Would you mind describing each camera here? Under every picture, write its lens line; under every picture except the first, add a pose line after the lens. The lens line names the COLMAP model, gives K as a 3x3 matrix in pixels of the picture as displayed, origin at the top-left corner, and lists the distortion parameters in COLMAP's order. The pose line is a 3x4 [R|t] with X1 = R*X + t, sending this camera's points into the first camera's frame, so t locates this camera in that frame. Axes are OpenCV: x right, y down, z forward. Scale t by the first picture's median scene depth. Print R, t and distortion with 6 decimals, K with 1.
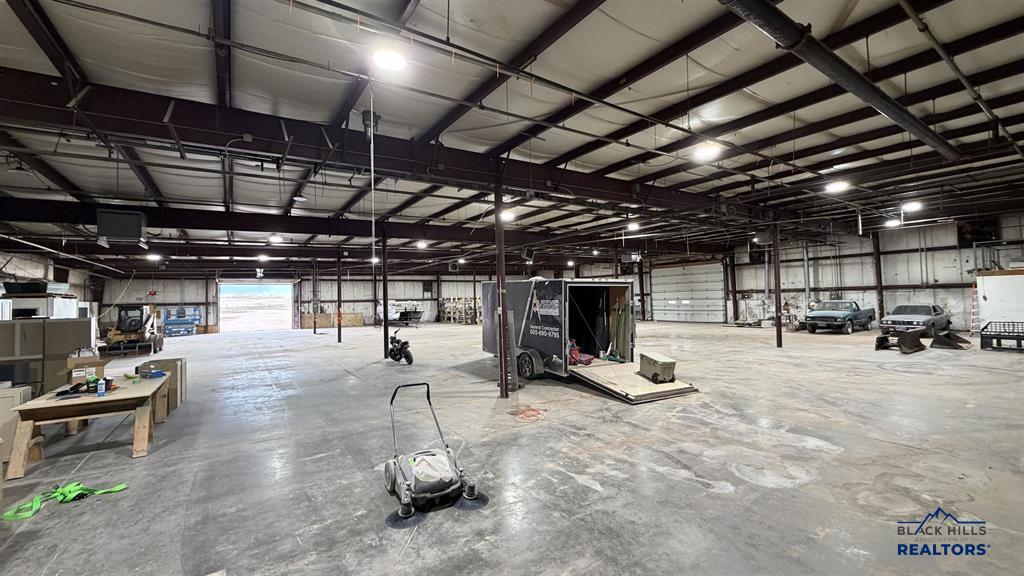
lens RADIAL K [[413.7, 0, 512.0], [0, 413.7, 288.0], [0, 0, 1]] dist [0.000103, 0.000001]
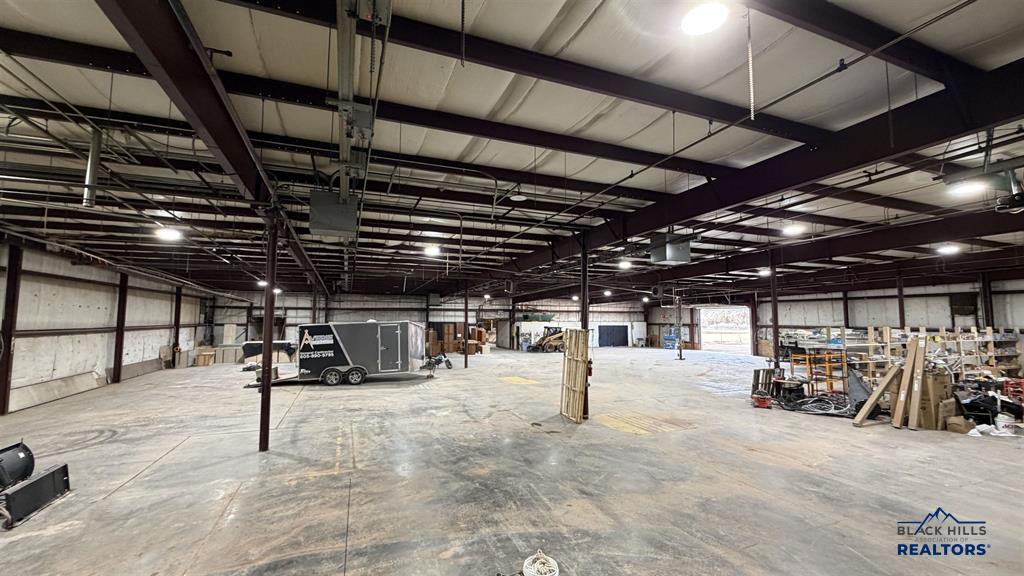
lens RADIAL K [[413.7, 0, 512.0], [0, 413.7, 288.0], [0, 0, 1]] dist [0.000103, 0.000001]
pose [[-0.207586, -0.044737, -0.977193, 0.447683], [0.031439, 0.998132, -0.052375, -0.017201], [0.977711, -0.041594, -0.205792, 0.602309]]
